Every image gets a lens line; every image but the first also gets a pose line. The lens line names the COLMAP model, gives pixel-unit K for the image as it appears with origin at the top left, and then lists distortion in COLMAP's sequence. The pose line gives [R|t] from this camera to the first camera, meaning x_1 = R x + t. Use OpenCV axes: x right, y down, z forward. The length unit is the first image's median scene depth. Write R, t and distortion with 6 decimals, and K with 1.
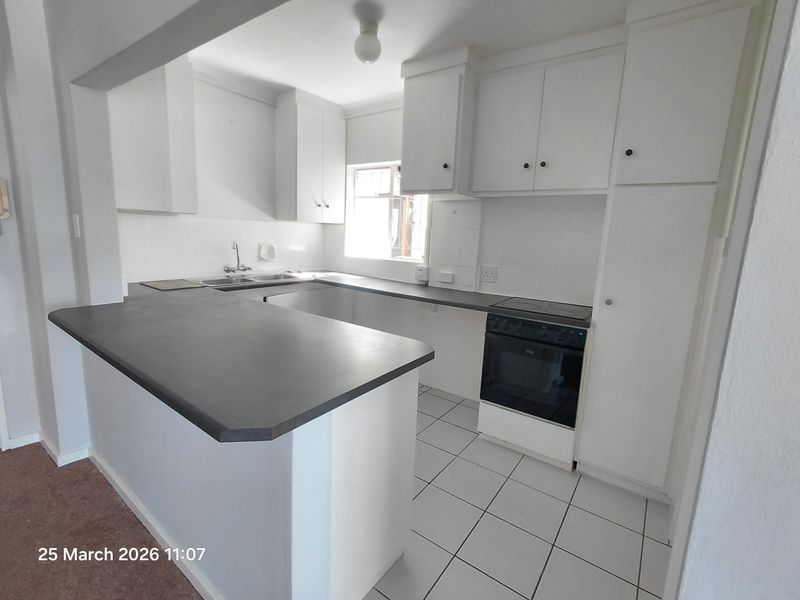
lens RADIAL K [[369.0, 0, 400.0], [0, 369.0, 300.0], [0, 0, 1]] dist [-0.001179, -0.000348]
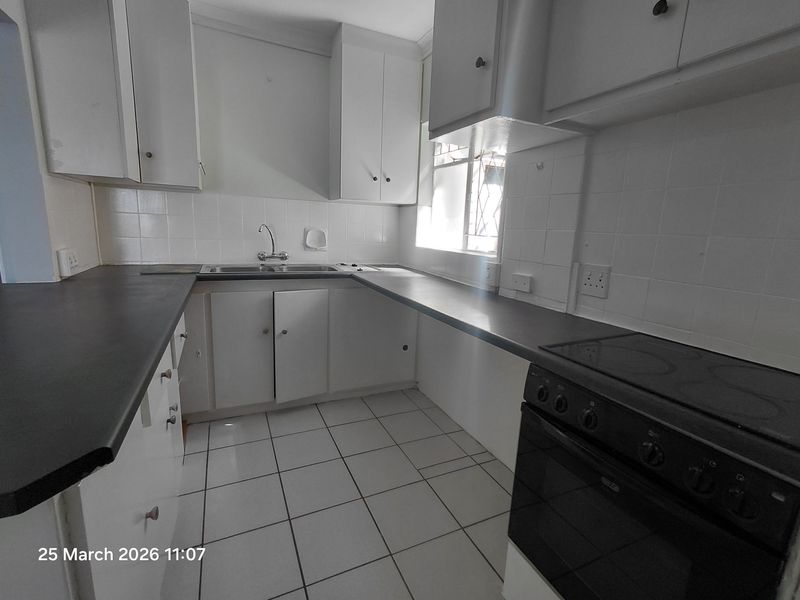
lens RADIAL K [[369.0, 0, 400.0], [0, 369.0, 300.0], [0, 0, 1]] dist [-0.001179, -0.000348]
pose [[0.875329, 0.088399, -0.475378, 0.233246], [-0.090761, 0.995709, 0.018036, -0.027110], [0.474933, 0.027359, 0.879597, 0.395371]]
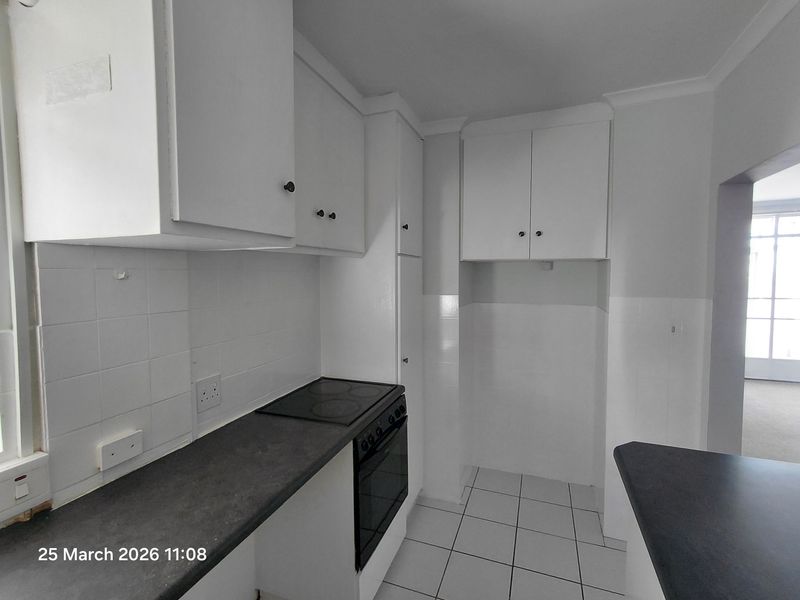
lens RADIAL K [[369.0, 0, 400.0], [0, 369.0, 300.0], [0, 0, 1]] dist [-0.001179, -0.000348]
pose [[-0.257214, -0.103651, 0.960780, -0.282492], [0.177114, 0.972333, 0.152313, -0.210948], [-0.949985, 0.209344, -0.231740, 0.782932]]
